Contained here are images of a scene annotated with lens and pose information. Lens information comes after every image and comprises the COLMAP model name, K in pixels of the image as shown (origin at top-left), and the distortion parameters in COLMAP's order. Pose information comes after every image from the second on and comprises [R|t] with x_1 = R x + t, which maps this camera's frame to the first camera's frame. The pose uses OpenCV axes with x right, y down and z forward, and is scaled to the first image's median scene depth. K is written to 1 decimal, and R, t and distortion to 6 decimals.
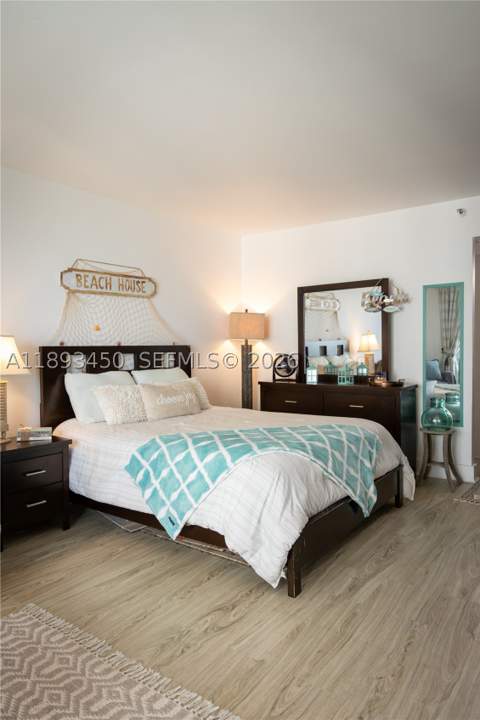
lens RADIAL K [[486.5, 0, 242.2], [0, 486.5, 360.0], [0, 0, 1]] dist [-0.000333, 0.002571]
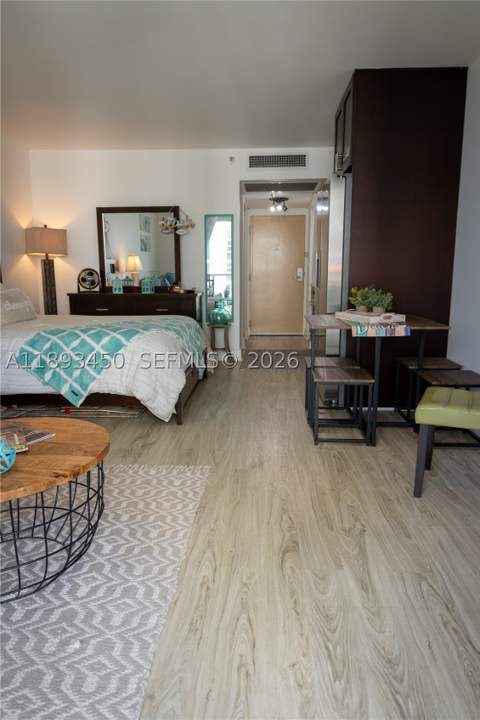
lens RADIAL K [[486.5, 0, 242.2], [0, 486.5, 360.0], [0, 0, 1]] dist [-0.000333, 0.002571]
pose [[0.834019, -0.087404, 0.544769, -0.435871], [0.005884, 0.988725, 0.149625, 0.055371], [-0.551704, -0.121585, 0.825130, -0.255705]]
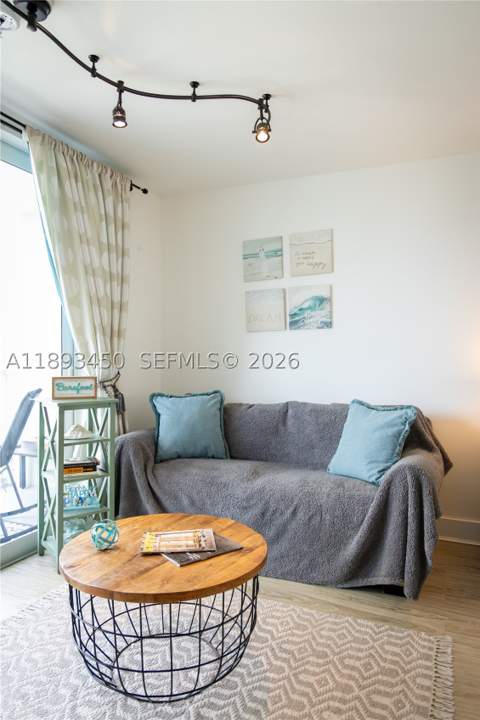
lens RADIAL K [[486.5, 0, 242.2], [0, 486.5, 360.0], [0, 0, 1]] dist [-0.000333, 0.002571]
pose [[0.213722, 0.016698, -0.976752, 0.273994], [-0.025744, 0.999603, 0.011455, -0.007113], [0.976555, 0.022697, 0.214067, 0.332035]]
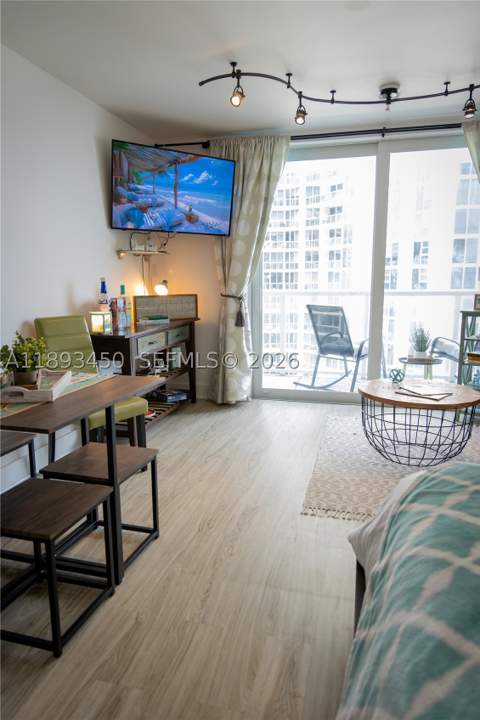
lens RADIAL K [[483.4, 0, 238.6], [0, 483.4, 360.6], [0, 0, 1]] dist [0.008181, 0.003622]
pose [[-0.930718, 0.074223, -0.358128, 0.404723], [0.007207, 0.982723, 0.184943, -0.028081], [0.365668, 0.169549, -0.915172, 1.239719]]
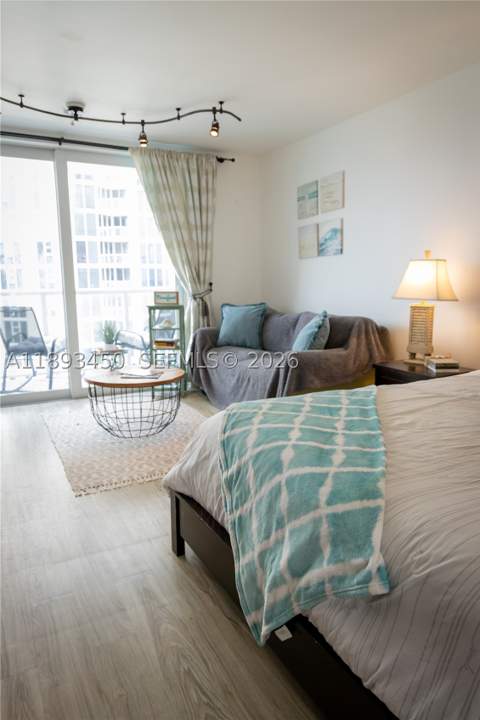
lens RADIAL K [[486.5, 0, 242.2], [0, 486.5, 360.0], [0, 0, 1]] dist [-0.000333, 0.002571]
pose [[-0.439279, 0.162245, -0.883578, 0.655925], [-0.005800, 0.983023, 0.183389, -0.030592], [0.898332, 0.085684, -0.430881, 1.203725]]
